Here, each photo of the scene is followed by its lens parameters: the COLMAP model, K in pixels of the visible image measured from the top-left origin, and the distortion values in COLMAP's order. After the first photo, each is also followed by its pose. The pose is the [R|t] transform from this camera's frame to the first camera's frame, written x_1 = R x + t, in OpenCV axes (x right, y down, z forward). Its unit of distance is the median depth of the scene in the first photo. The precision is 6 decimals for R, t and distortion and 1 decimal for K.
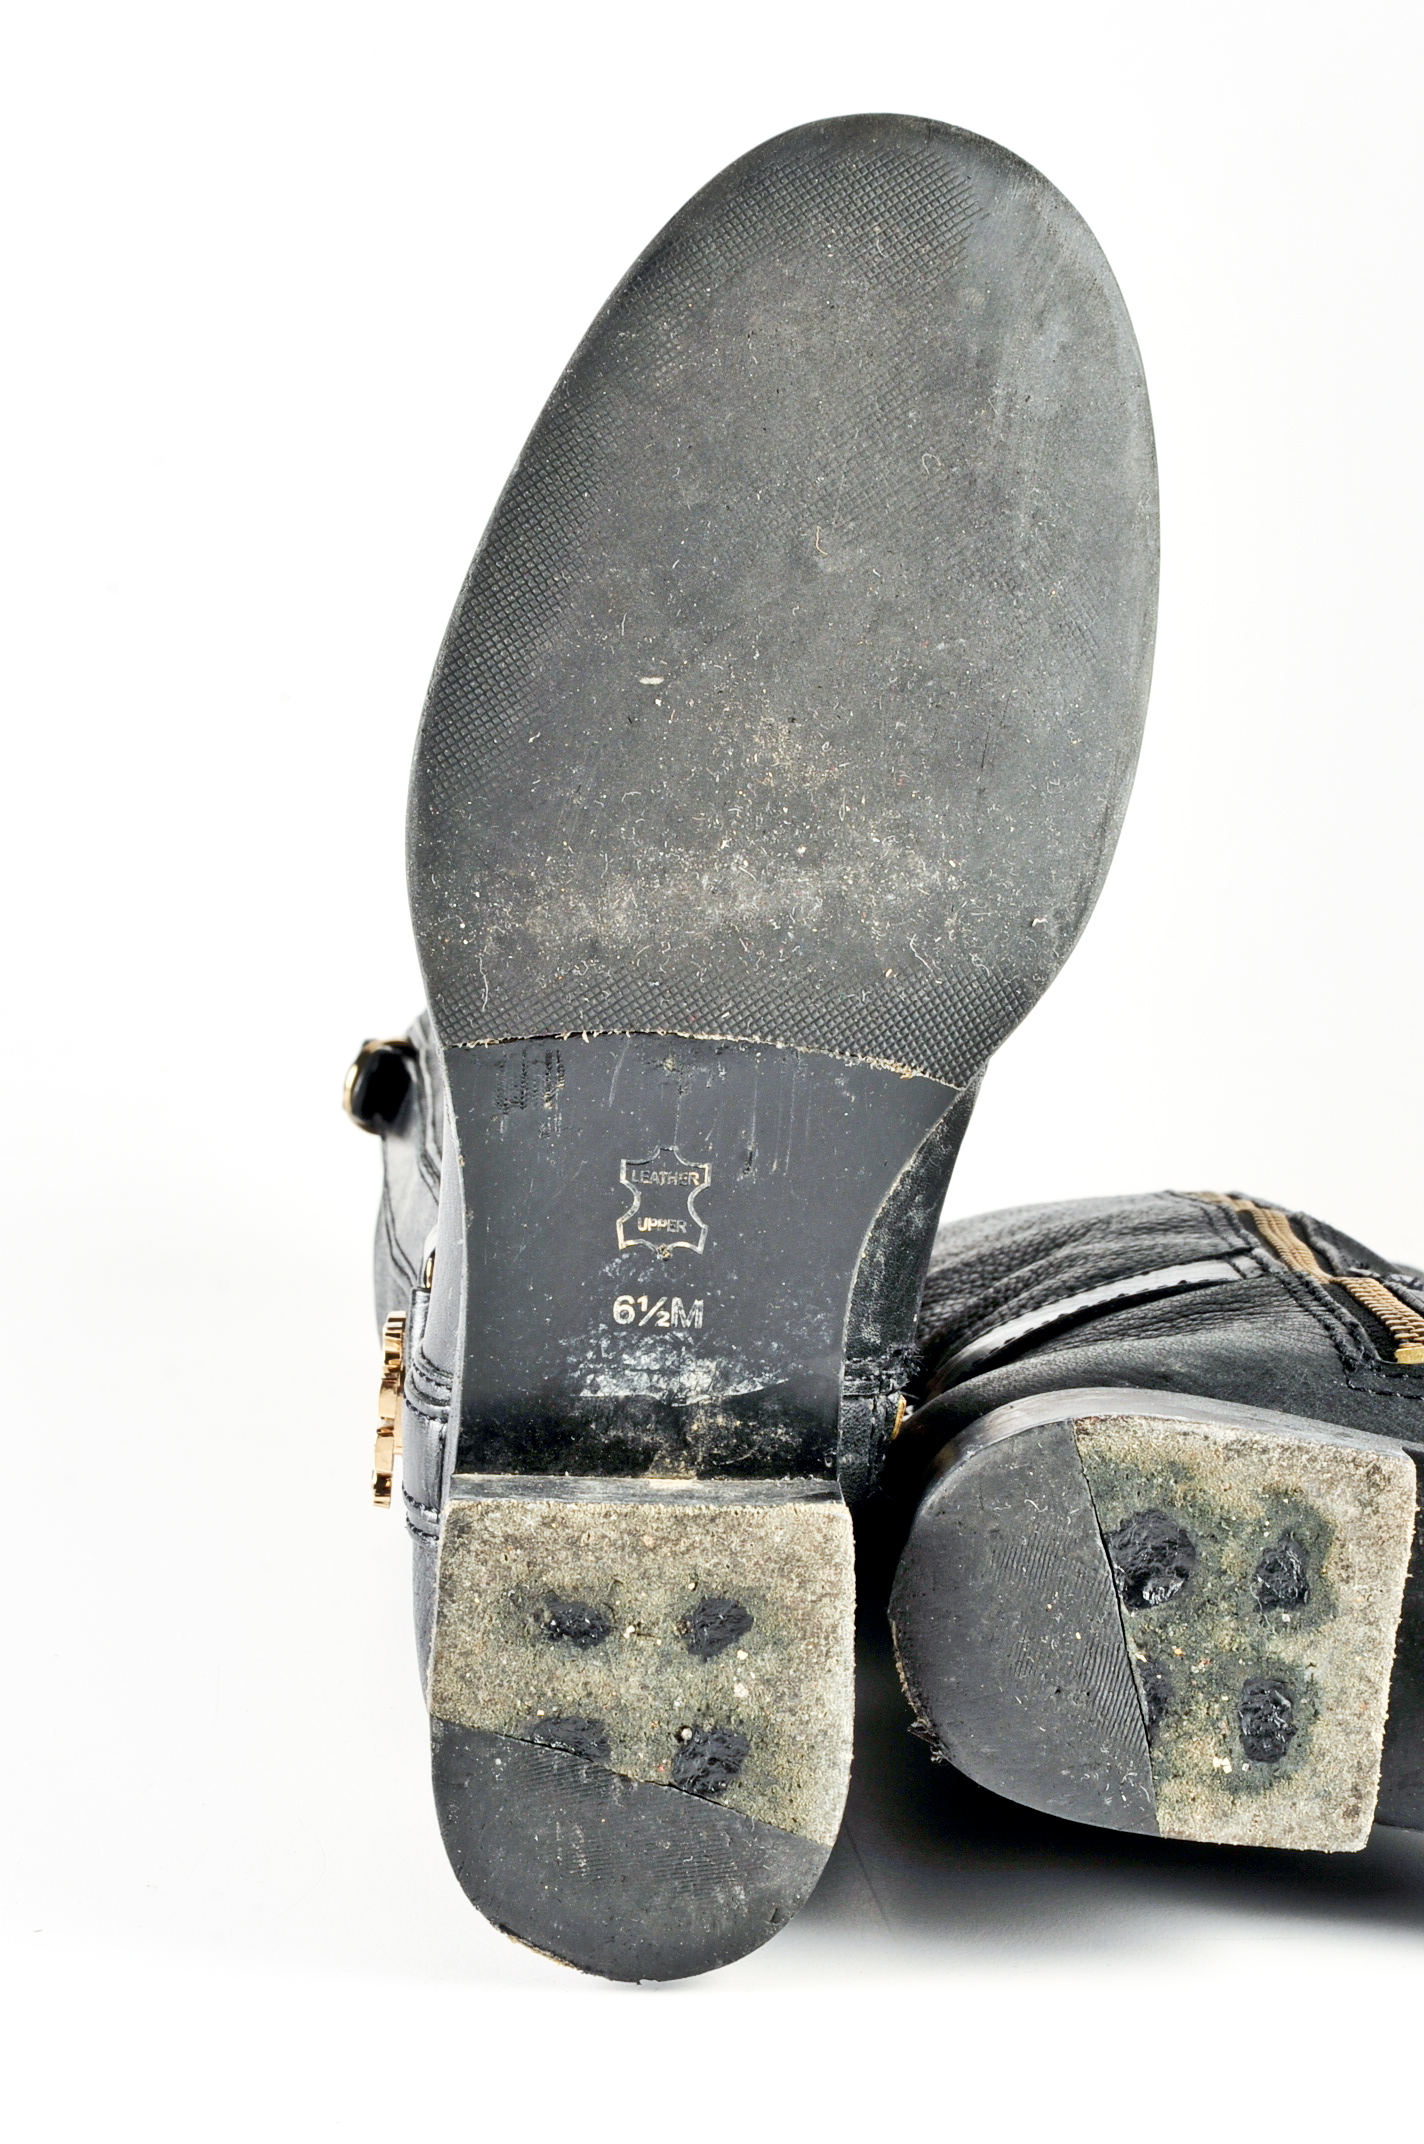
lens RADIAL K [[3293.0, 0, 708.8], [0, 3293.0, 1069.9], [0, 0, 1]] dist [-0.027033, 0.000000]
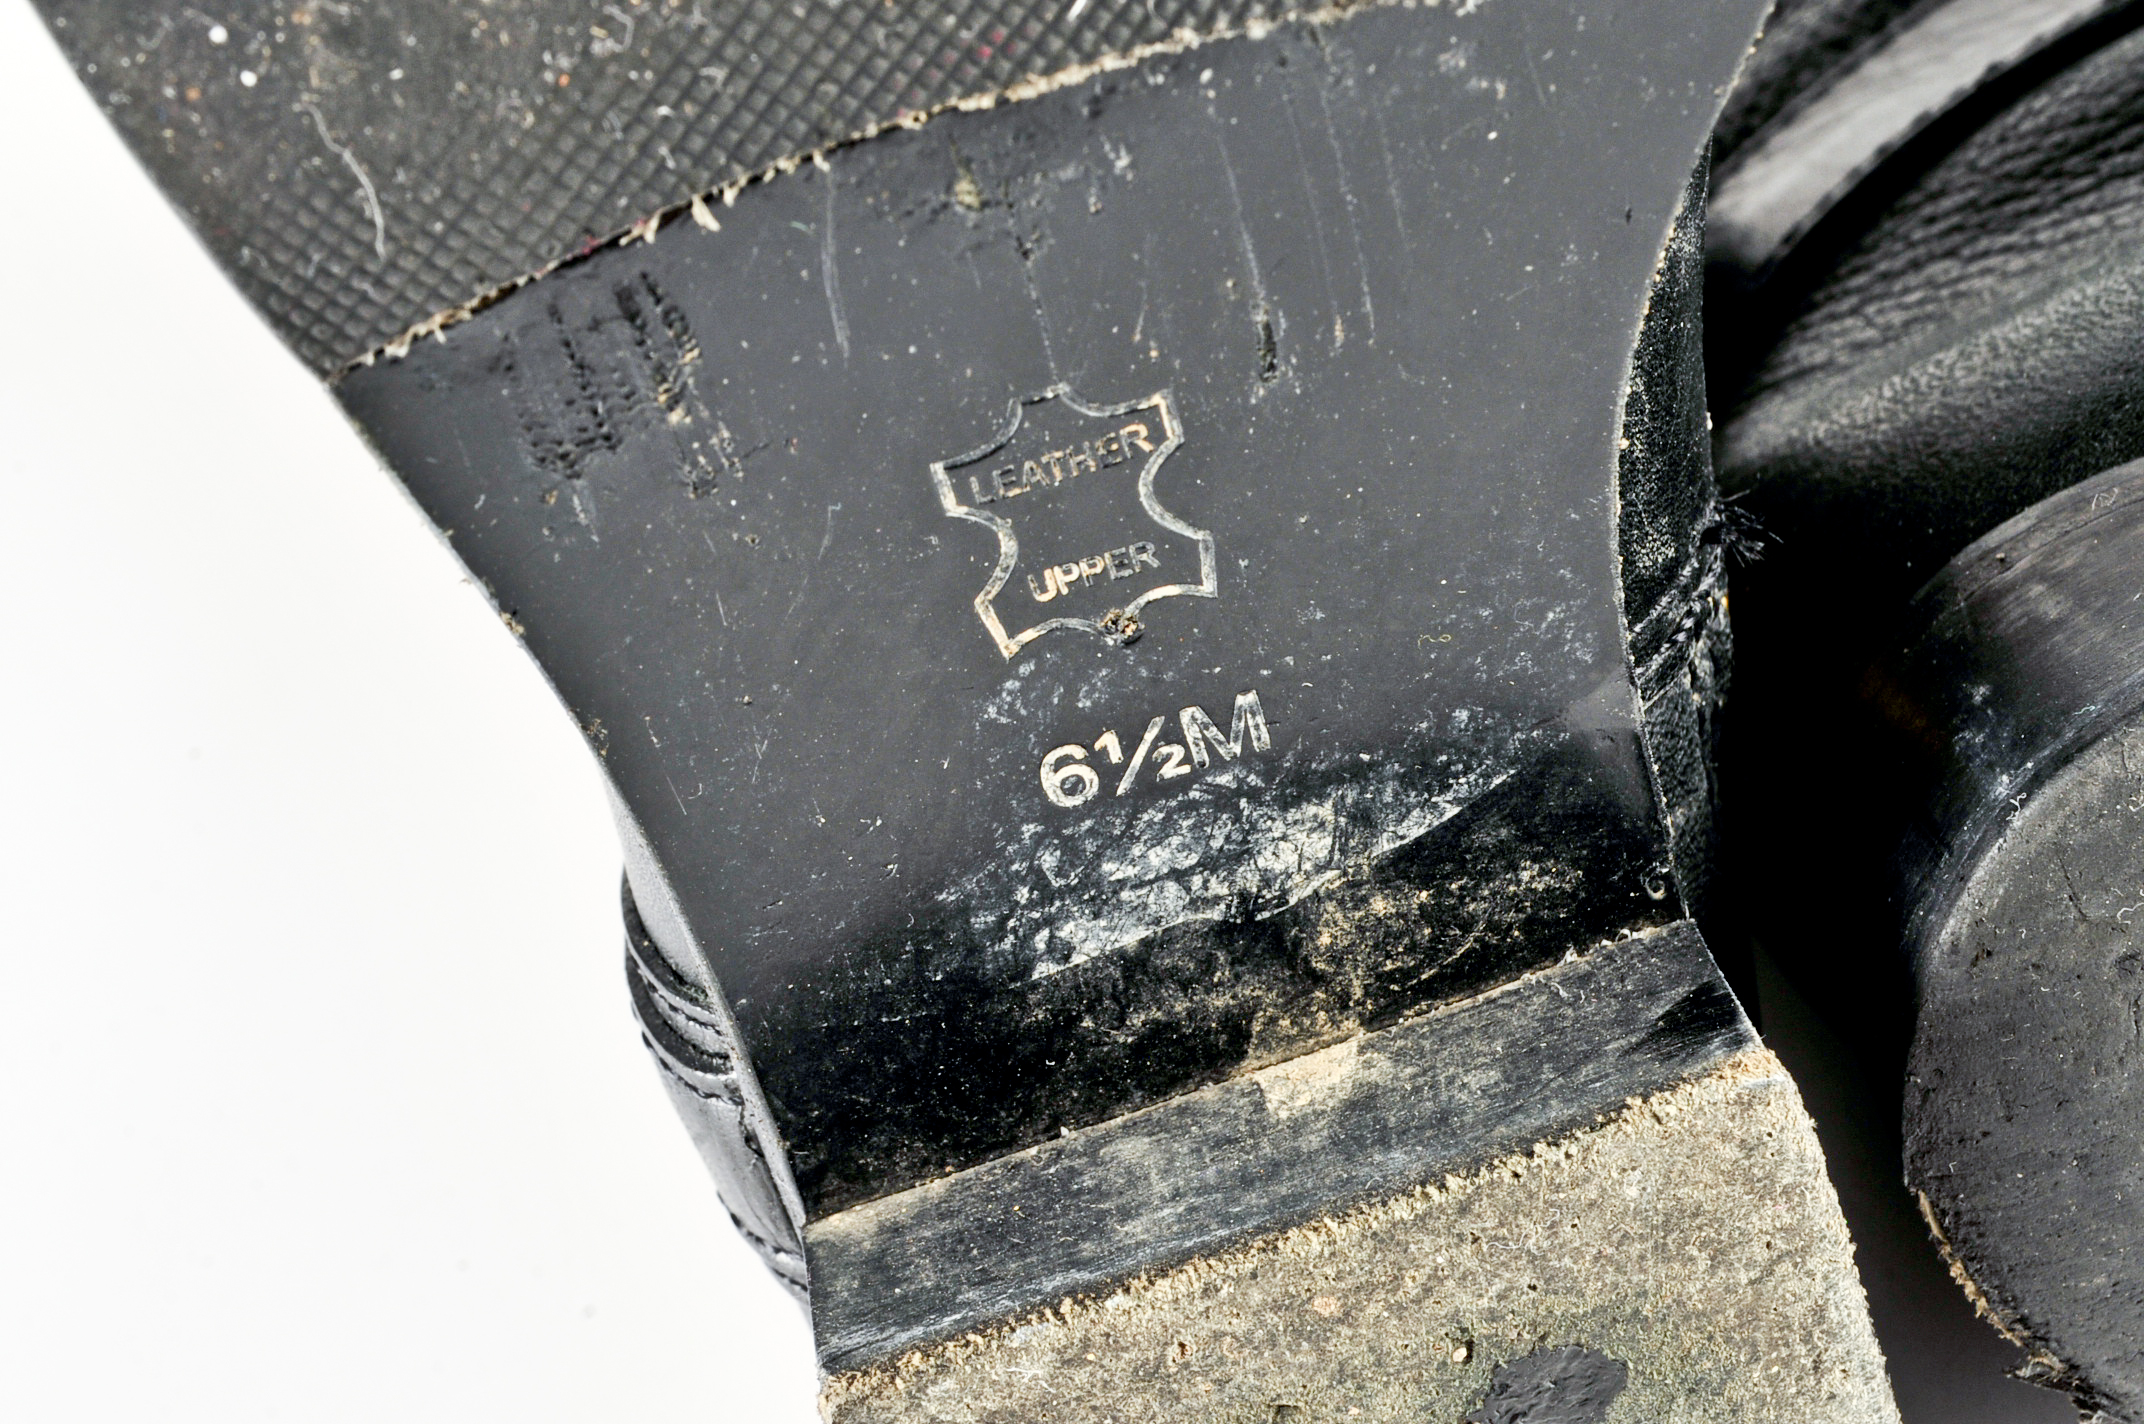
lens RADIAL K [[3293.0, 0, 1088.2], [0, 3293.0, 712.4], [0, 0, 1]] dist [-0.027033, 0.000000]
pose [[0.941646, -0.330070, -0.066001, 0.004344], [0.332719, 0.883007, 0.331053, -0.060336], [-0.050991, -0.333694, 0.941301, 0.640868]]
